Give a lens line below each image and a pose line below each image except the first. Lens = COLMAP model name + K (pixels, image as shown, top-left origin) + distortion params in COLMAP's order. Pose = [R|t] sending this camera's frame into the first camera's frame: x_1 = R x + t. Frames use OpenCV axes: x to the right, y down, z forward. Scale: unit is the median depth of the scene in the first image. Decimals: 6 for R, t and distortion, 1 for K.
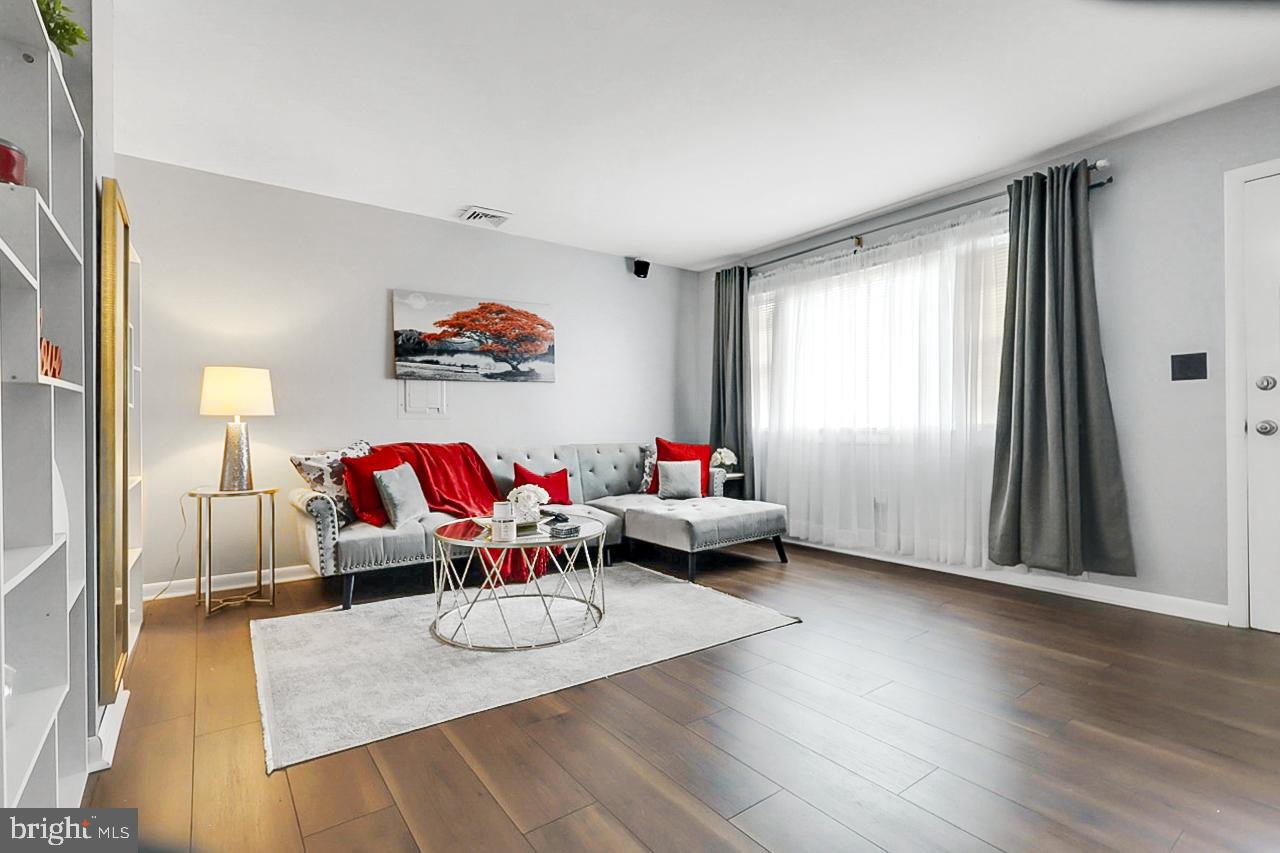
lens RADIAL K [[603.3, 0, 637.4], [0, 603.3, 419.5], [0, 0, 1]] dist [-0.000747, 0.000062]
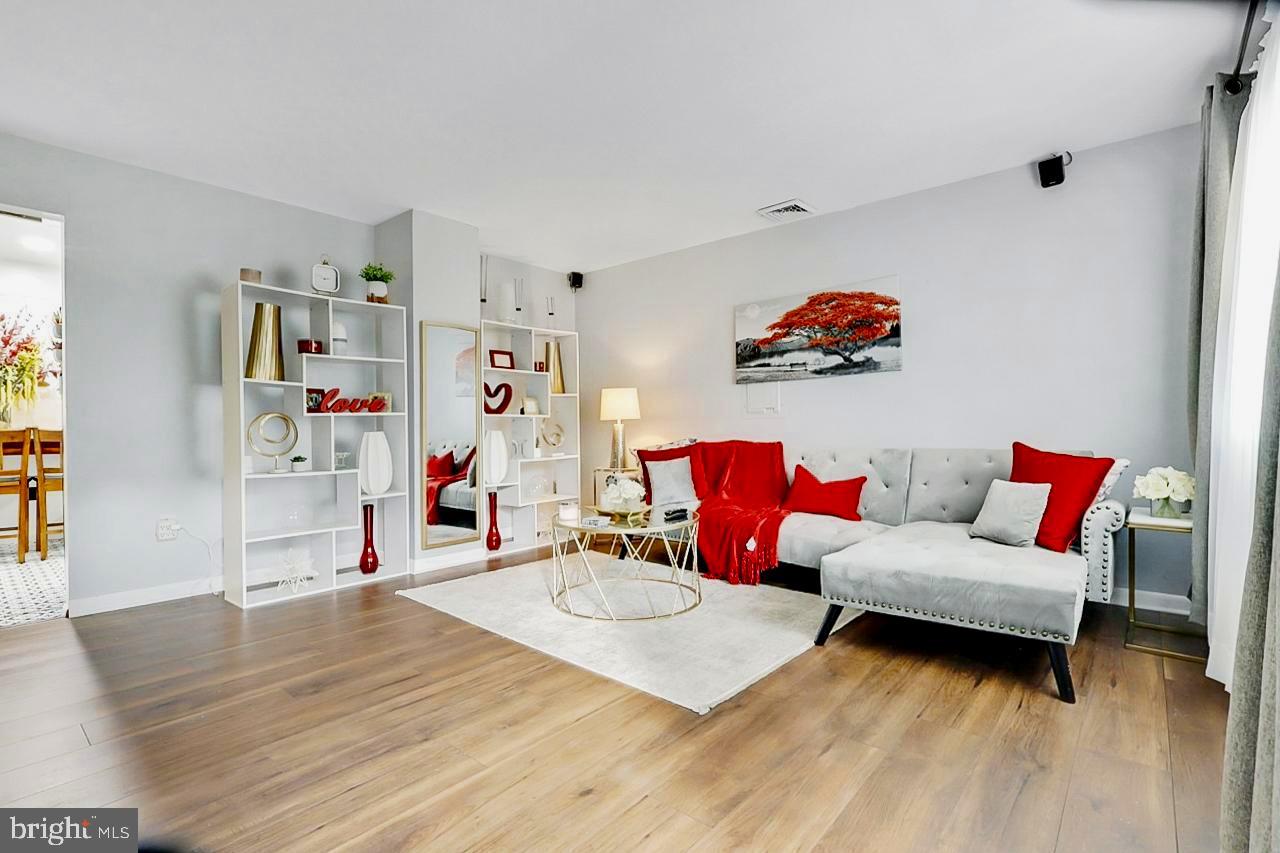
lens RADIAL K [[592.4, 0, 624.7], [0, 592.4, 423.3], [0, 0, 1]] dist [-0.000995, 0.000366]
pose [[0.217387, 0.001147, -0.976085, 0.612038], [0.026682, 0.999619, 0.007118, -0.005927], [0.975721, -0.027592, 0.217274, 0.511637]]
